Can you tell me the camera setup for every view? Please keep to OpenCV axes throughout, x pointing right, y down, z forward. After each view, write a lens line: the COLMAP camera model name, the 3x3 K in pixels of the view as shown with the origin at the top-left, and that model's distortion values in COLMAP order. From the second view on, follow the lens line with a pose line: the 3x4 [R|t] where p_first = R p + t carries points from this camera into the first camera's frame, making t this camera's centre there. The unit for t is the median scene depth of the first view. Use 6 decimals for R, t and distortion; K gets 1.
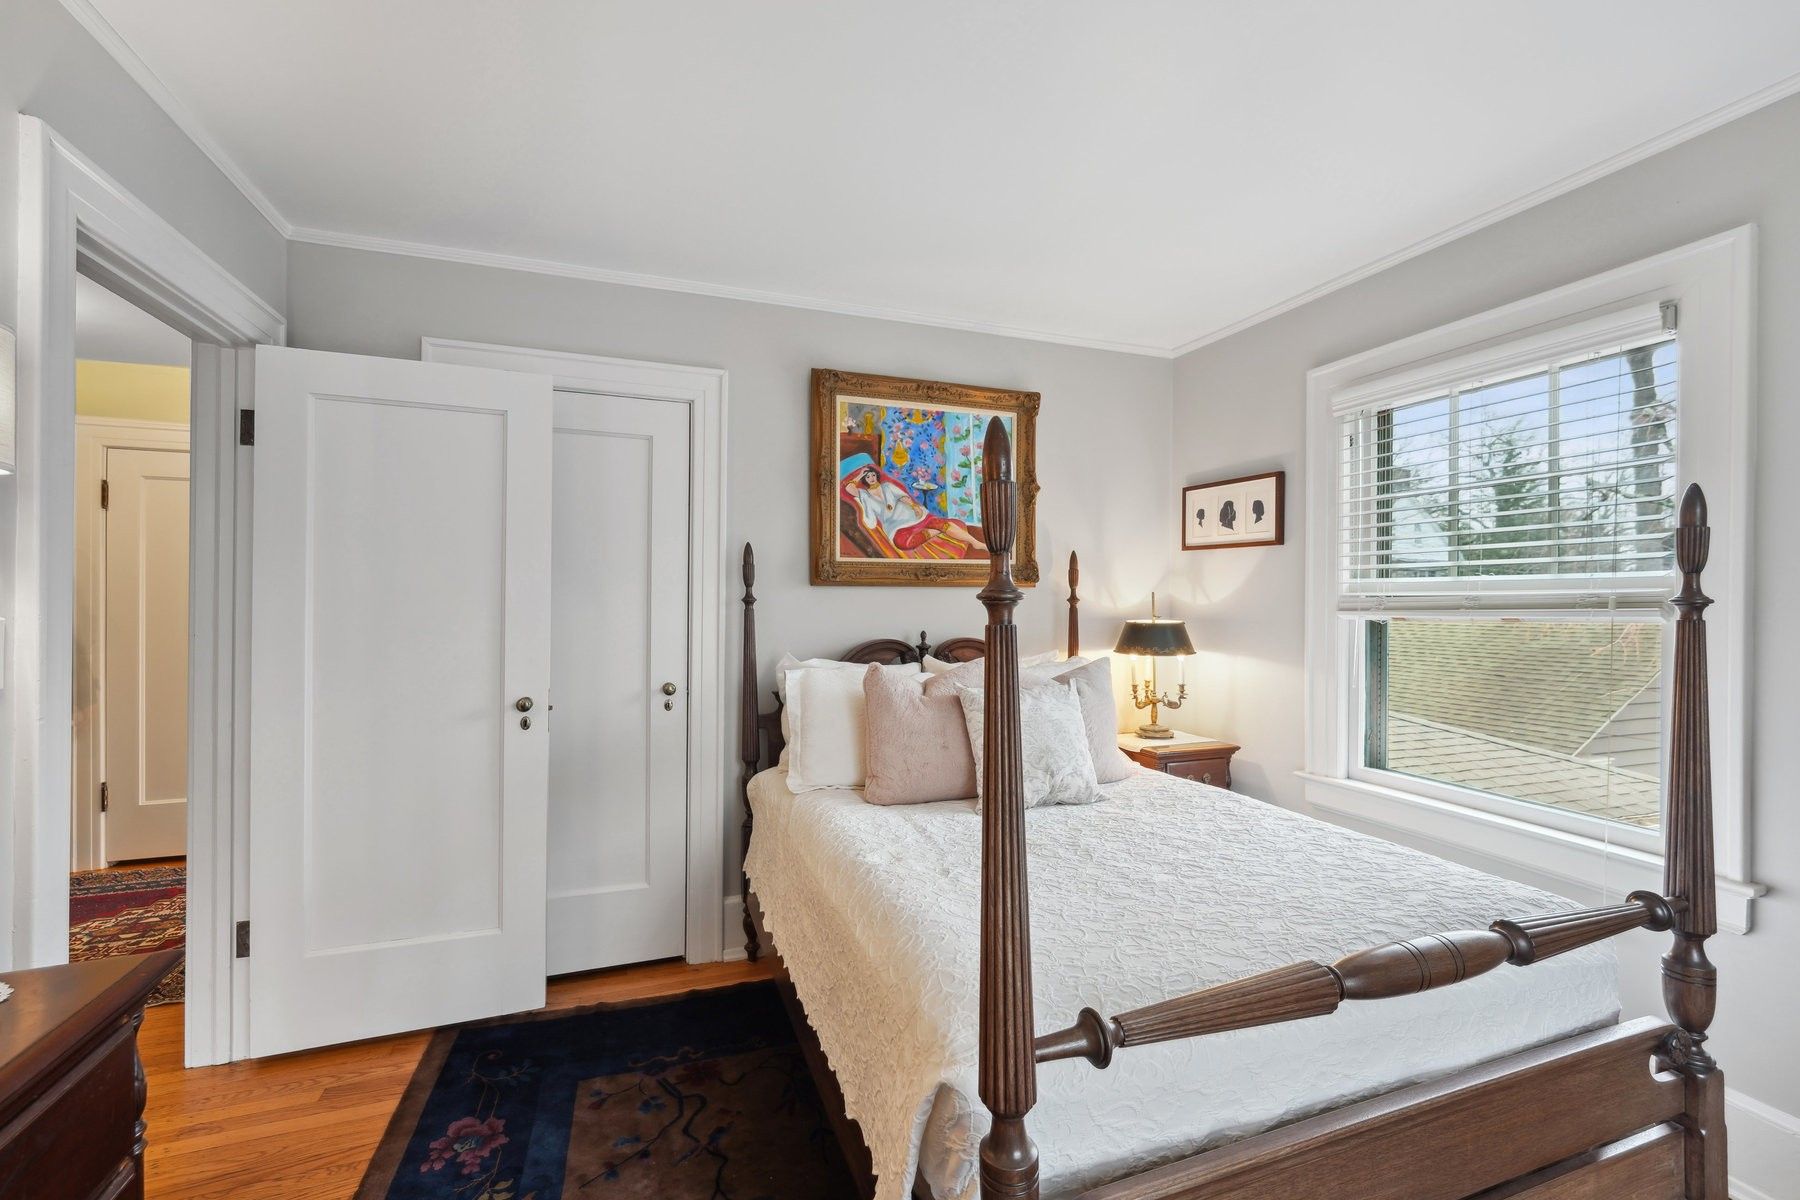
lens RADIAL K [[739.3, 0, 897.7], [0, 739.3, 596.1], [0, 0, 1]] dist [-0.002887, -0.000506]
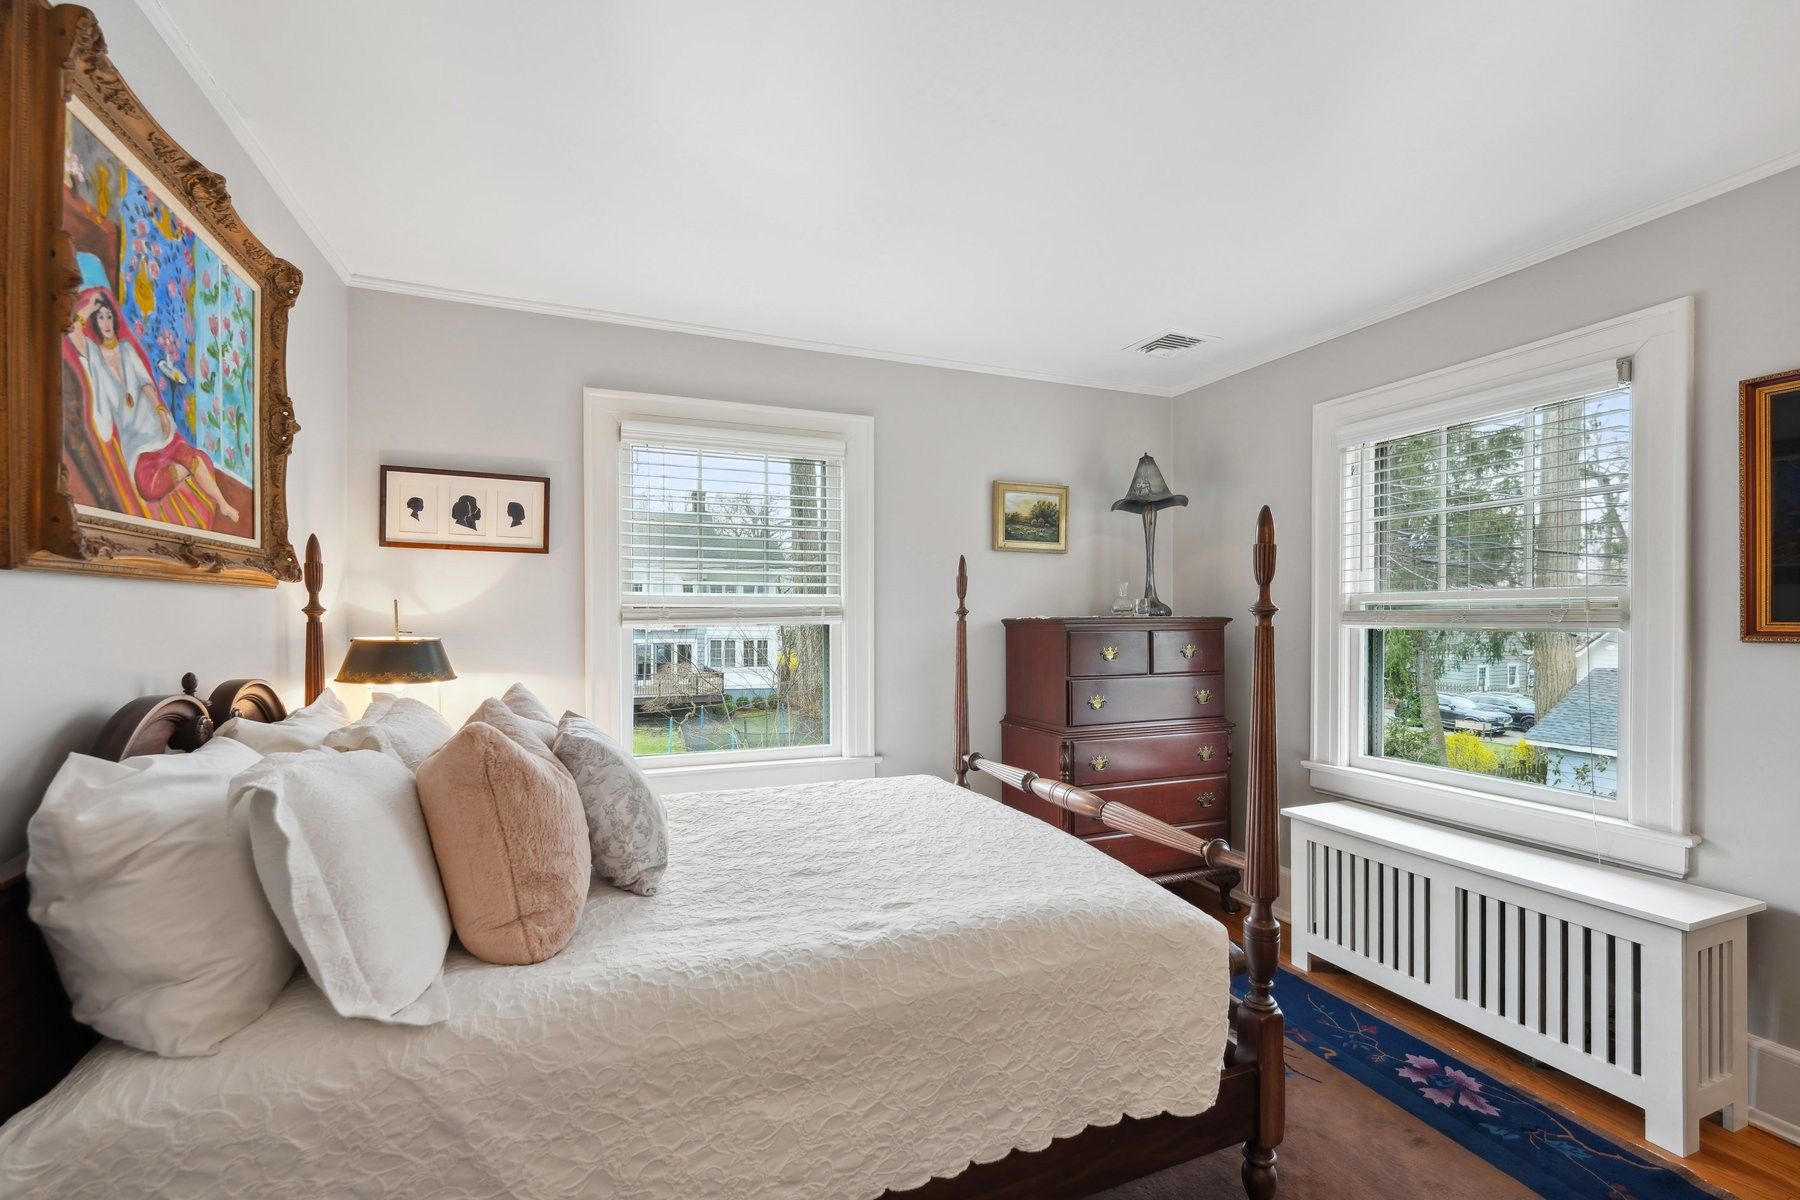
lens RADIAL K [[739.3, 0, 907.4], [0, 739.3, 614.6], [0, 0, 1]] dist [-0.002887, -0.000506]
pose [[-0.011577, -0.003622, 0.999926, -0.456304], [-0.005854, 0.999977, 0.003555, 0.004304], [-0.999916, -0.005812, -0.011598, 0.533955]]
